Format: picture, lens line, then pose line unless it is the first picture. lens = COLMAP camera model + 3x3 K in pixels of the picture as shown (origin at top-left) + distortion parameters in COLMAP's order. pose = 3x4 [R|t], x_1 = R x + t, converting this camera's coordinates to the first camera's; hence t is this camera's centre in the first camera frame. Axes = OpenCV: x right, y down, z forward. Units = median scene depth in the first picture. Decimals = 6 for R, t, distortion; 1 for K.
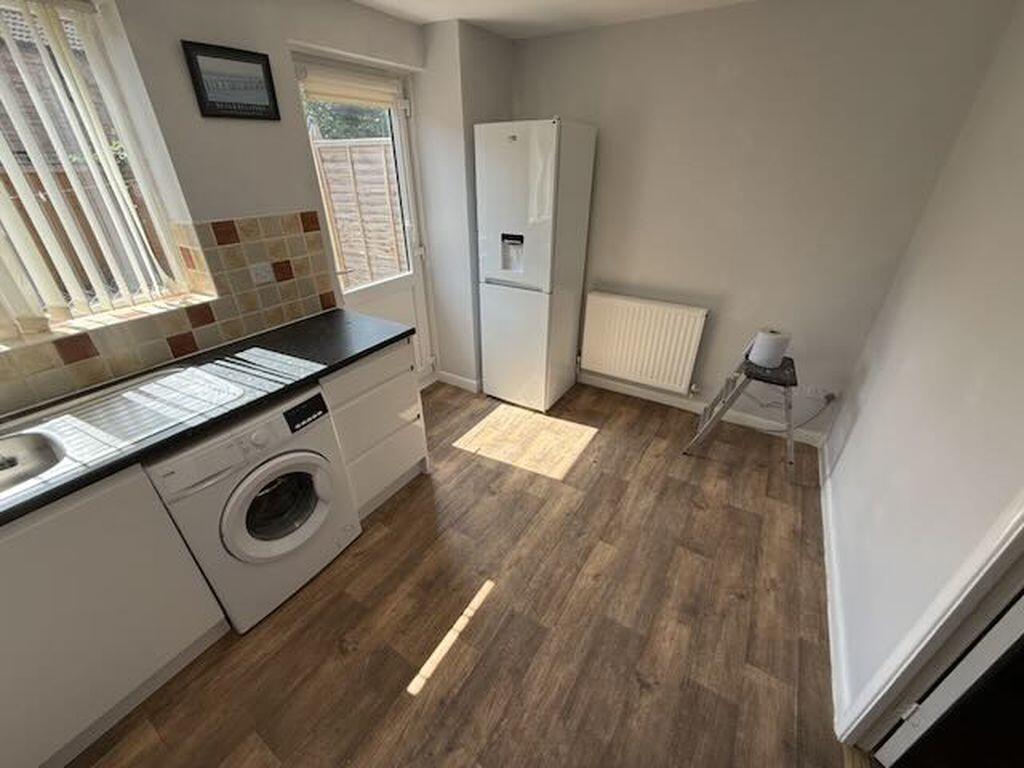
lens RADIAL K [[411.9, 0, 508.6], [0, 411.9, 385.1], [0, 0, 1]] dist [0.001189, 0.000108]
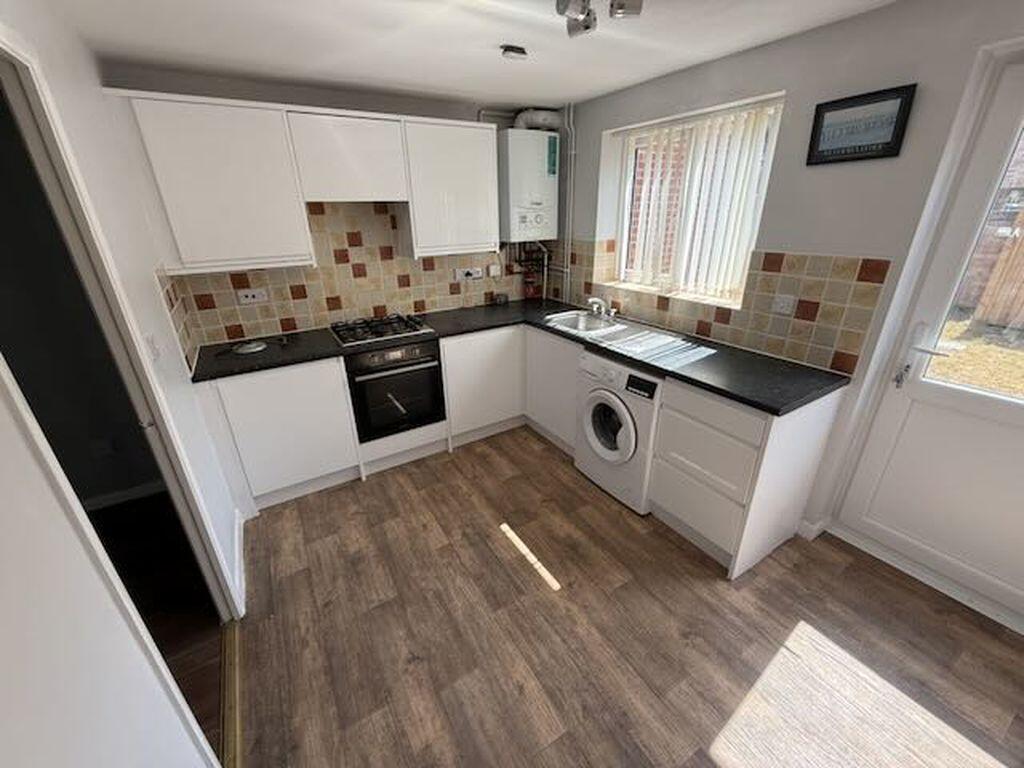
lens RADIAL K [[411.9, 0, 508.6], [0, 411.9, 385.1], [0, 0, 1]] dist [0.001189, 0.000108]
pose [[-0.446966, 0.366750, -0.815914, 0.742067], [-0.411092, 0.725865, 0.551474, -0.468460], [0.794496, 0.581906, -0.173669, 0.841036]]
